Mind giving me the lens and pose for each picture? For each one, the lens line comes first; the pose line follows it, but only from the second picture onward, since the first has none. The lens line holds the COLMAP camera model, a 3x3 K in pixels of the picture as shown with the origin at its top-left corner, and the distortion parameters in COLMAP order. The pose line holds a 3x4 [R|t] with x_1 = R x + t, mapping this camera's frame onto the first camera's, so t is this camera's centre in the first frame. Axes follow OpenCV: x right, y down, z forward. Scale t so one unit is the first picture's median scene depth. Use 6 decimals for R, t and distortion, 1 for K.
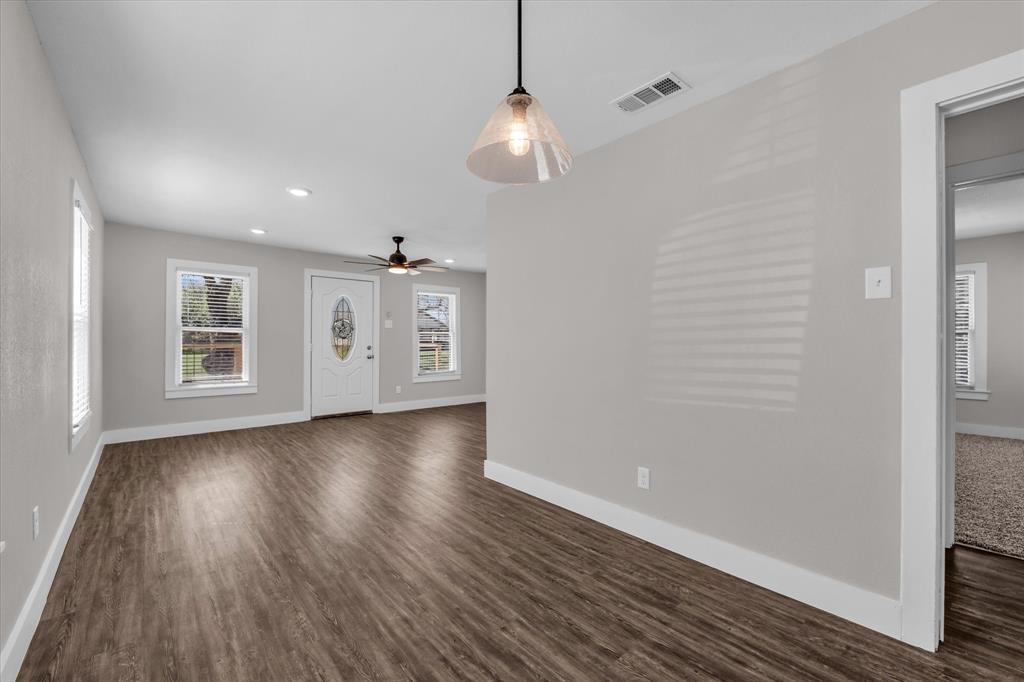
lens RADIAL K [[421.4, 0, 508.8], [0, 421.4, 338.5], [0, 0, 1]] dist [-0.010938, 0.000246]
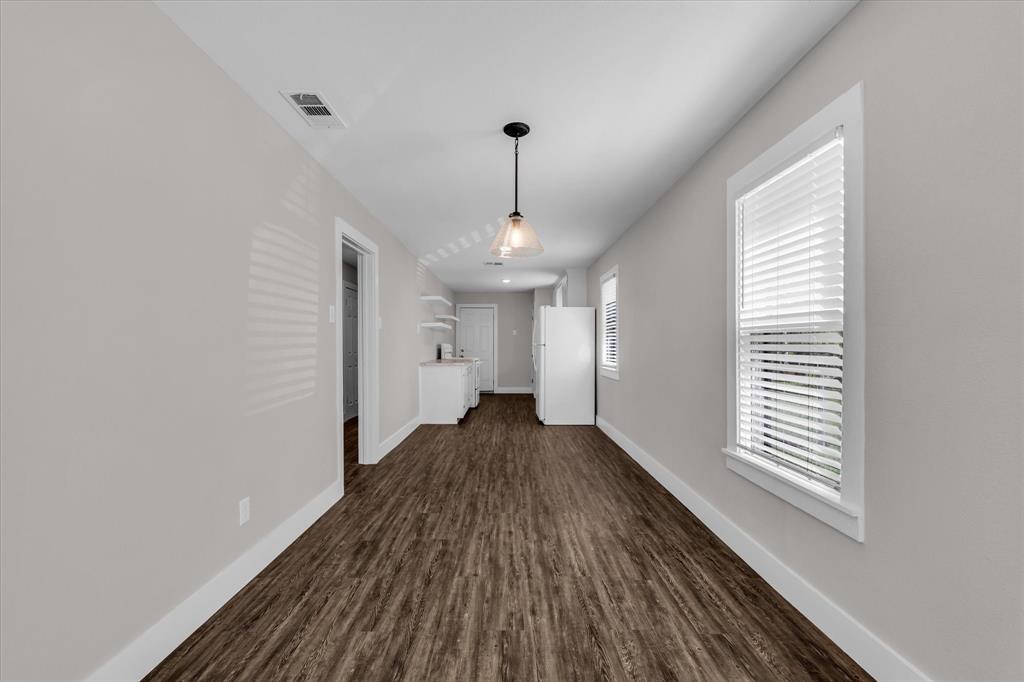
lens RADIAL K [[429.0, 0, 508.8], [0, 429.0, 353.4], [0, 0, 1]] dist [-0.013356, 0.000101]
pose [[-0.758319, -0.013502, 0.651744, -0.821494], [-0.003825, 0.999860, 0.016263, 0.005665], [-0.651872, 0.009840, -0.758265, 1.708998]]
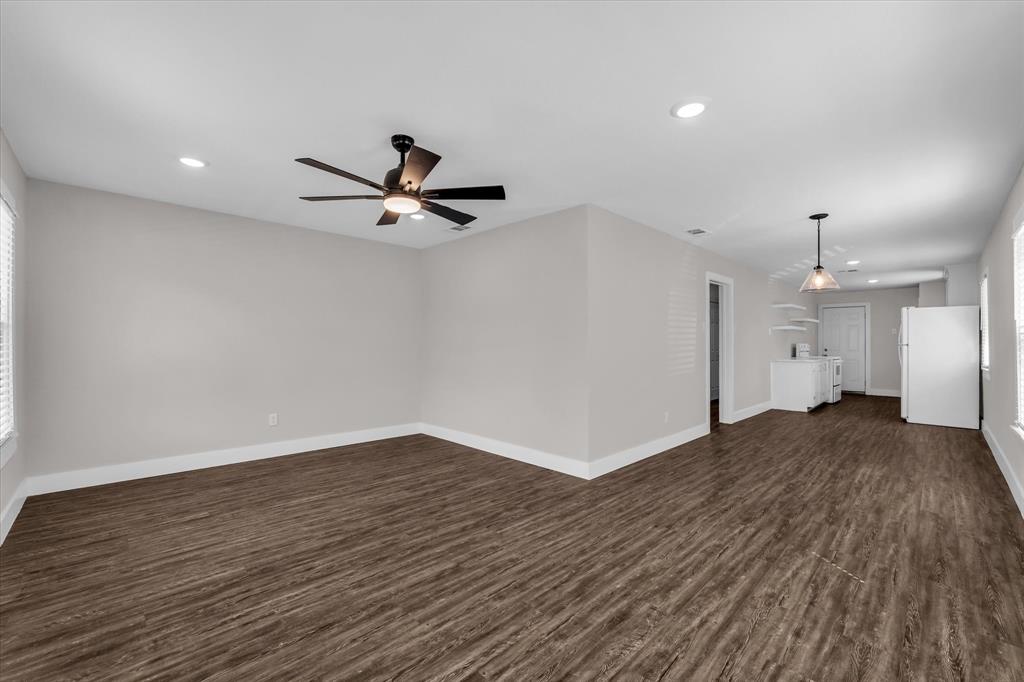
lens RADIAL K [[421.4, 0, 508.8], [0, 421.4, 338.5], [0, 0, 1]] dist [-0.010938, 0.000246]
pose [[-0.059408, 0.010245, 0.998181, -2.033815], [-0.007739, 0.999913, -0.010723, 0.000792], [-0.998204, -0.008362, -0.059324, 2.412999]]
